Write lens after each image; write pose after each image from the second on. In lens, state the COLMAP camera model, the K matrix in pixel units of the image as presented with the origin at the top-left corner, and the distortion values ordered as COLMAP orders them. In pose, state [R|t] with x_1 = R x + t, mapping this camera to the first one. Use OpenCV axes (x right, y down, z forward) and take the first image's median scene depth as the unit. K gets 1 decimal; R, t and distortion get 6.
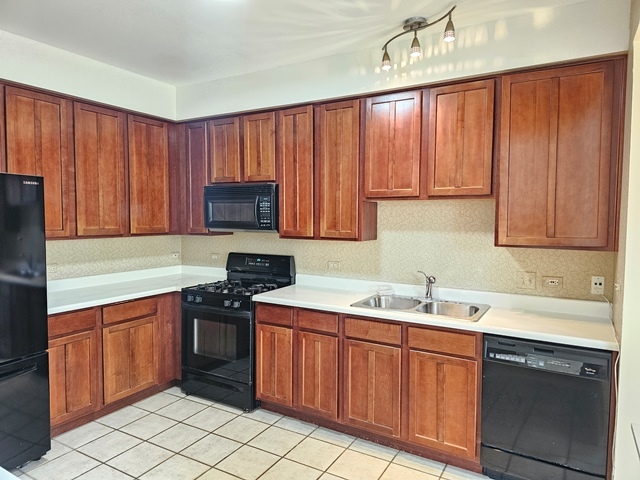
lens RADIAL K [[421.0, 0, 320.0], [0, 421.0, 240.0], [0, 0, 1]] dist [0.081627, -0.064944]
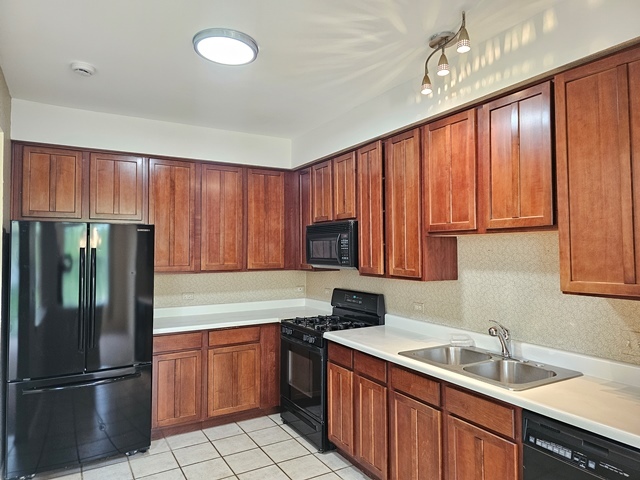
lens RADIAL K [[421.0, 0, 320.0], [0, 421.0, 240.0], [0, 0, 1]] dist [0.081627, -0.064944]
pose [[0.876707, -0.020029, -0.480607, 0.331310], [-0.020028, 0.996746, -0.078074, -0.009480], [0.480607, 0.078073, 0.873454, 0.100448]]
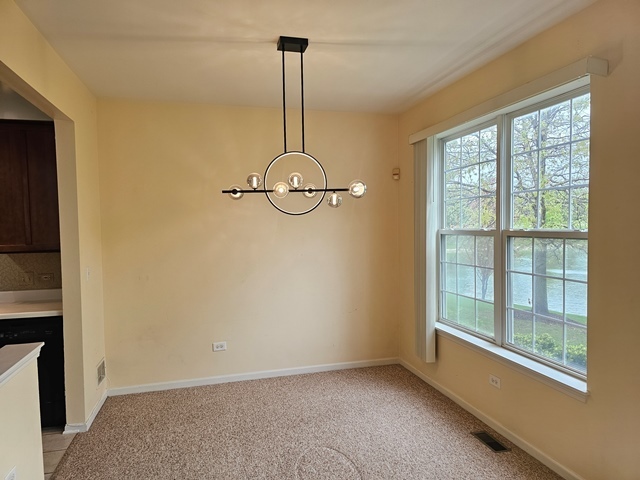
lens RADIAL K [[421.0, 0, 320.0], [0, 421.0, 240.0], [0, 0, 1]] dist [0.081627, -0.064944]
pose [[0.688300, -0.041197, 0.724256, 0.136888], [0.053154, 0.998567, 0.006285, 0.014483], [-0.723476, 0.034171, 0.689503, -0.483342]]
